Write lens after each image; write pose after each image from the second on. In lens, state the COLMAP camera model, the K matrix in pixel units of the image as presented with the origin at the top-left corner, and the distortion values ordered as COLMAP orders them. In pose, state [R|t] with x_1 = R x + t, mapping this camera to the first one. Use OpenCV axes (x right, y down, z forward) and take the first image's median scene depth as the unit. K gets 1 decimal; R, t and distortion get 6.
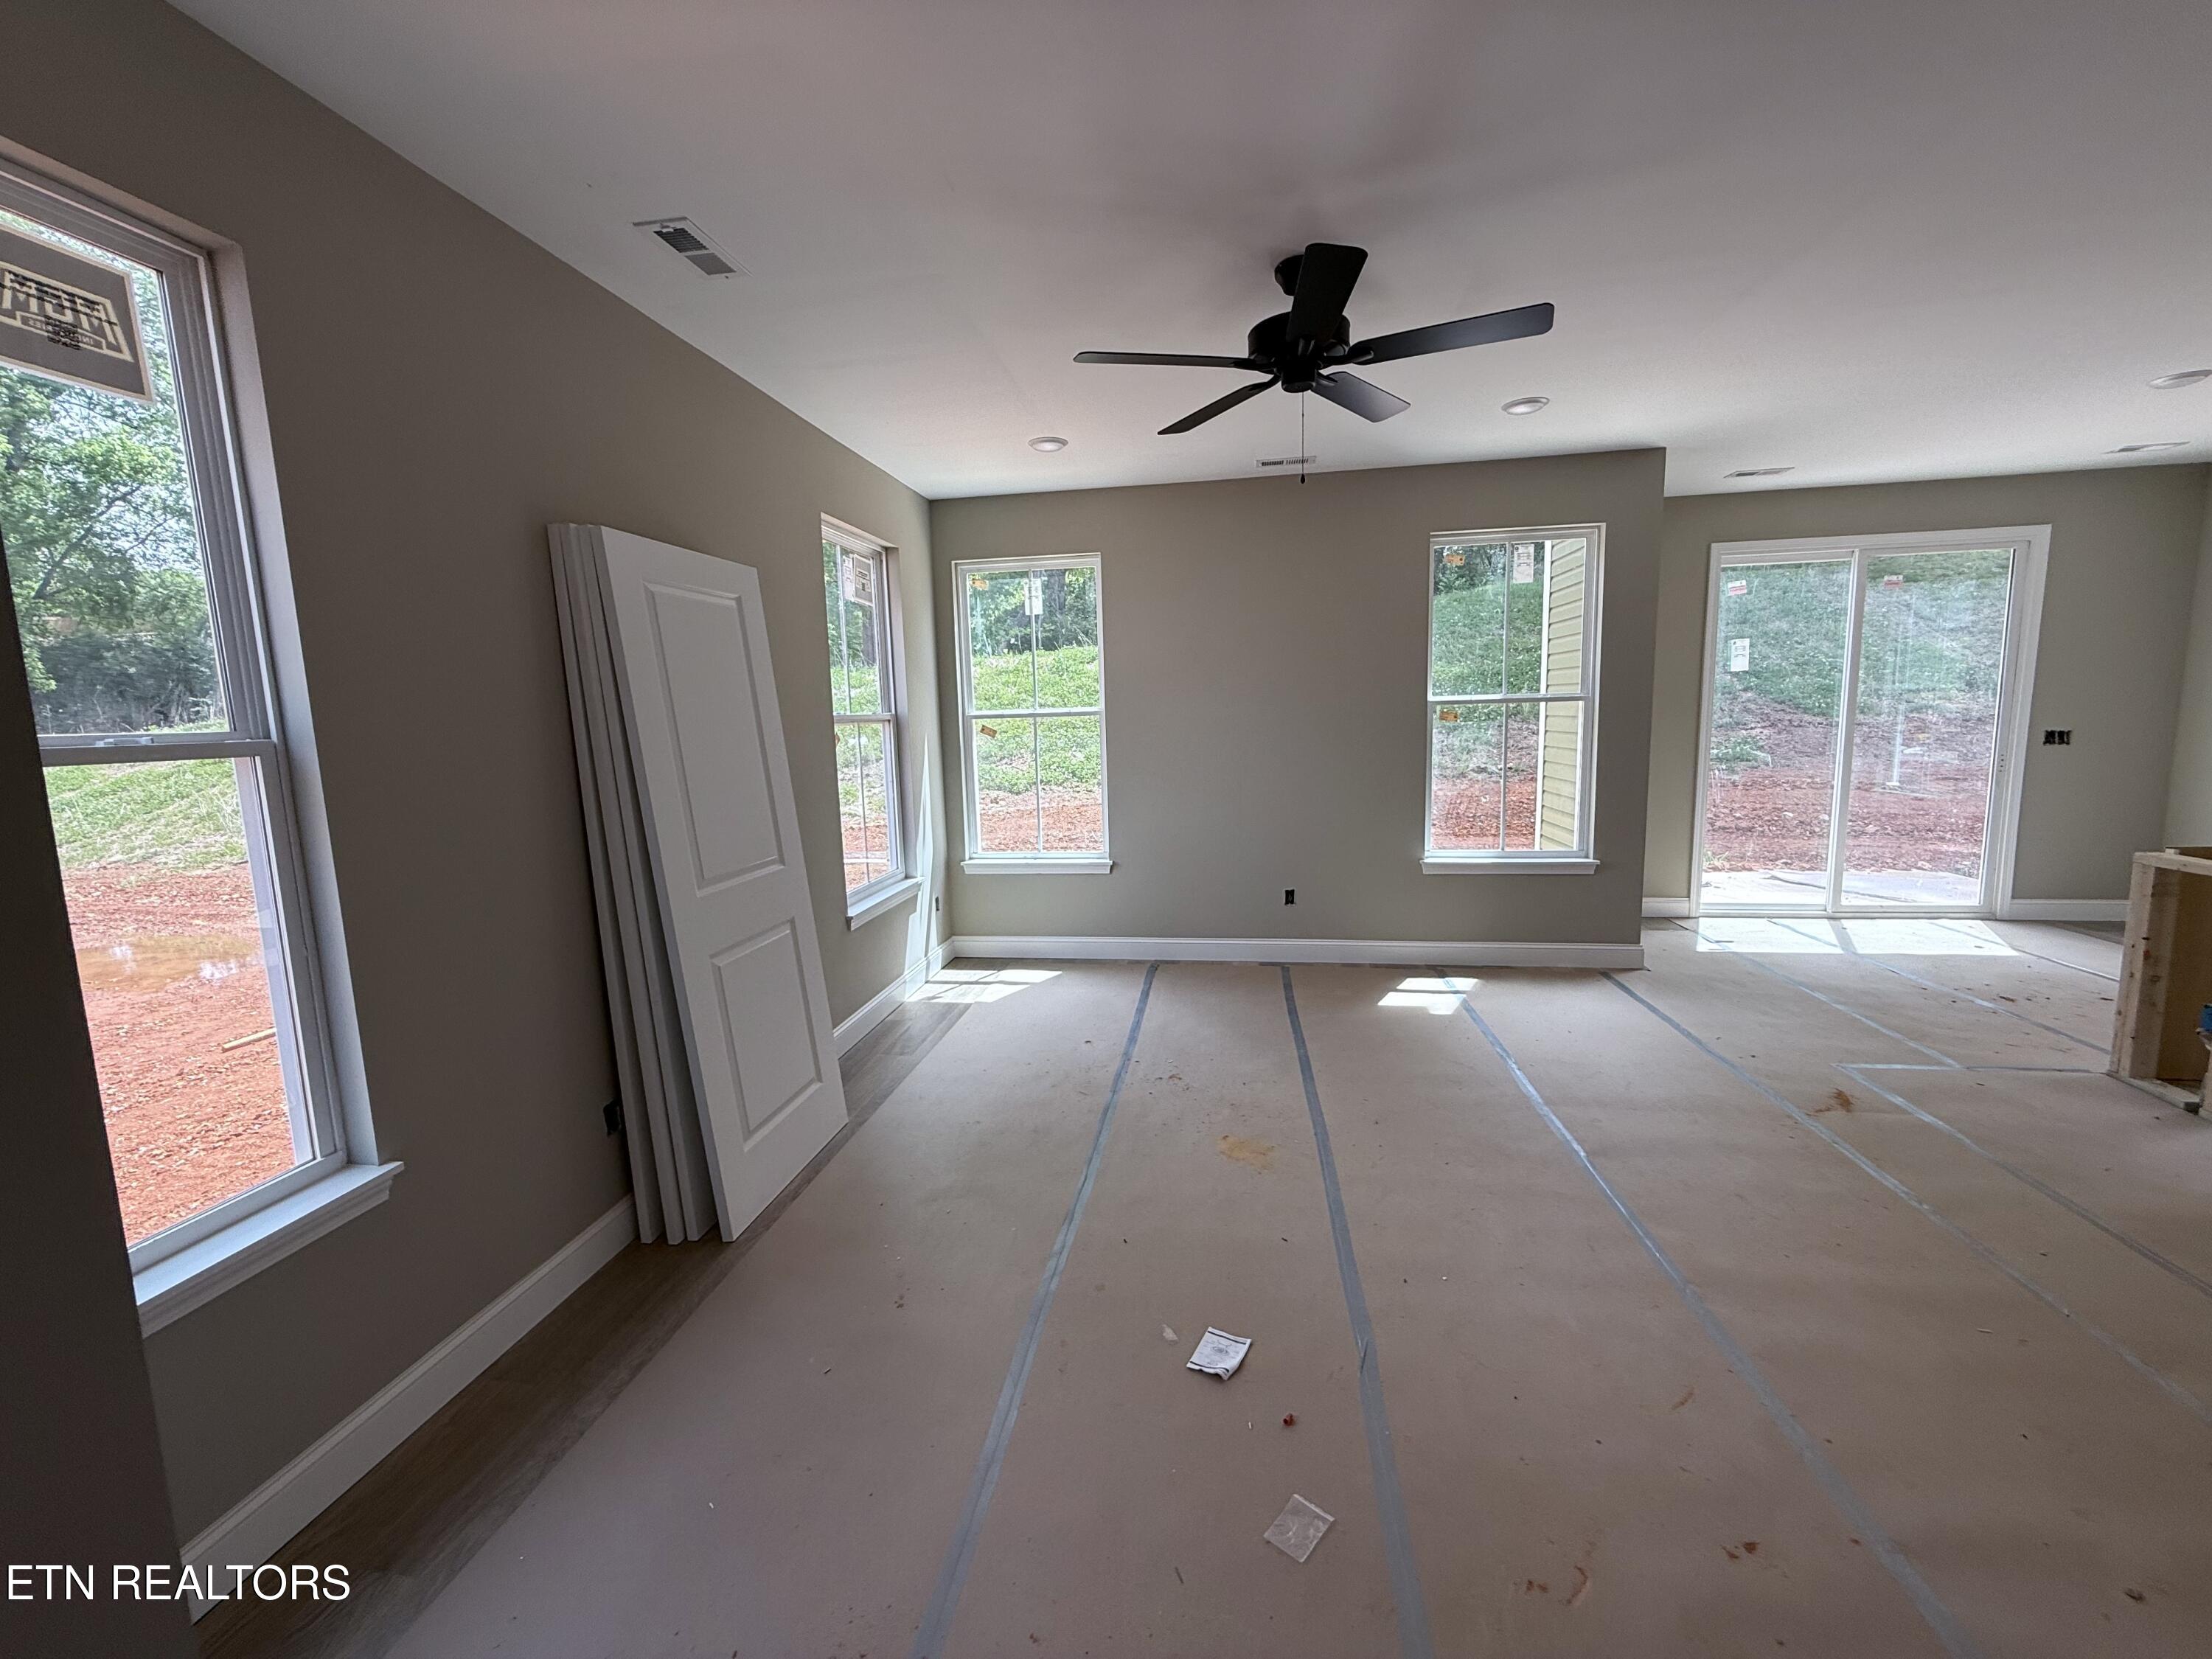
lens RADIAL K [[886.2, 0, 1106.0], [0, 886.2, 829.5], [0, 0, 1]] dist [-0.002312, -0.000213]
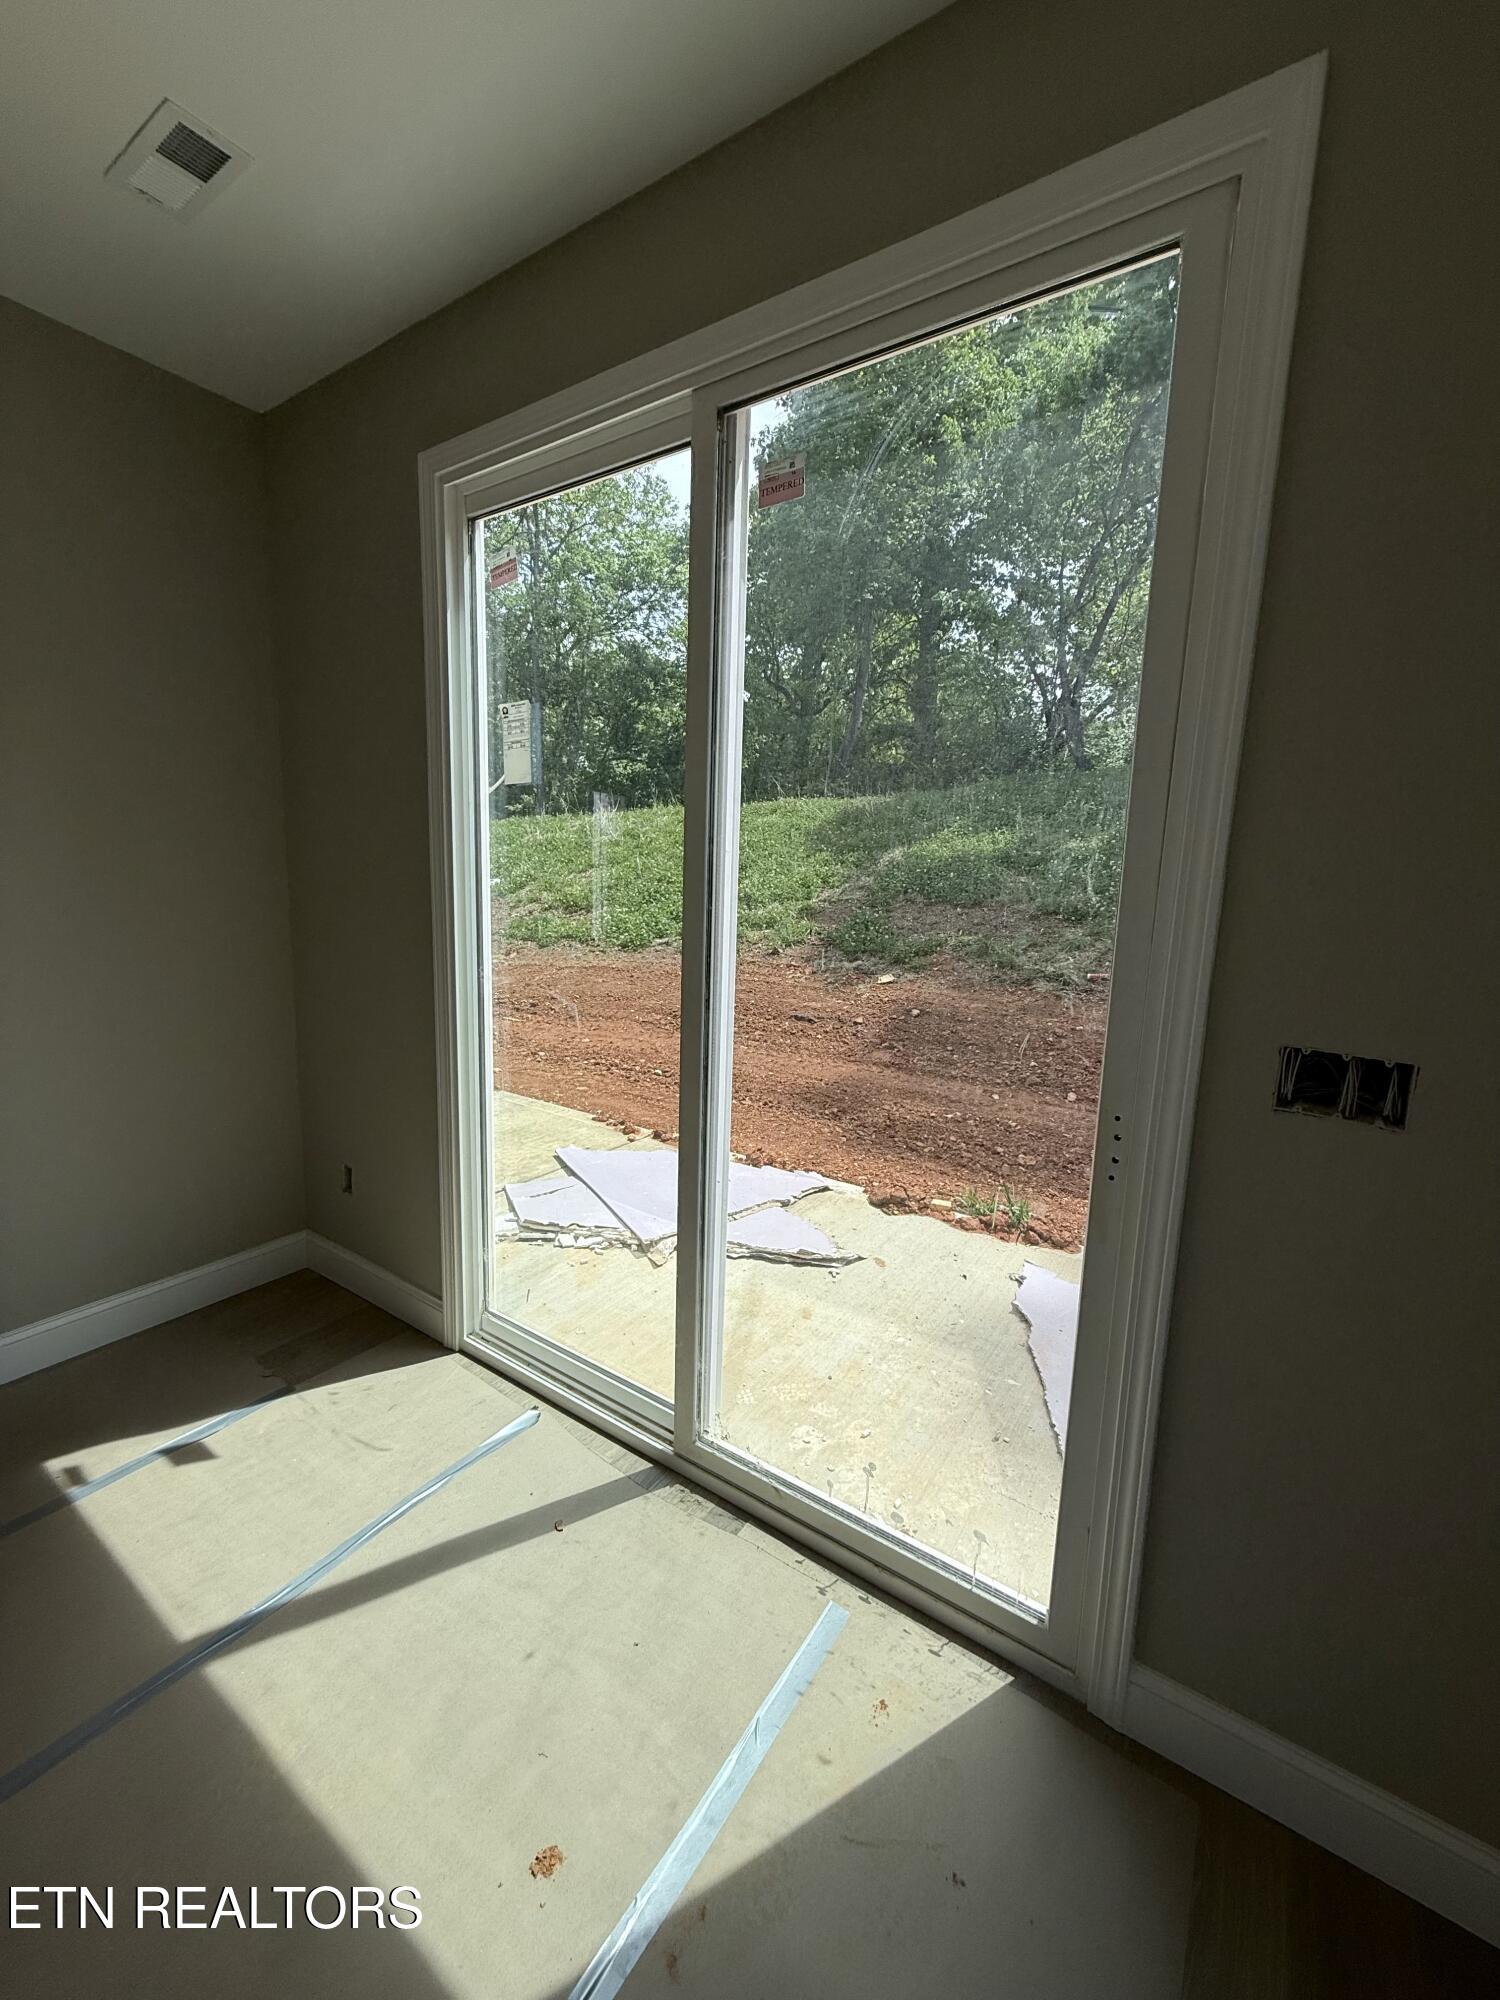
lens RADIAL K [[801.3, 0, 750.0], [0, 801.3, 1000.0], [0, 0, 1]] dist [-0.002312, -0.000213]
pose [[0.906726, 0.118720, -0.404665, 0.969358], [-0.105942, 0.992910, 0.053915, -0.114810], [0.408196, -0.006015, 0.912874, 0.717674]]
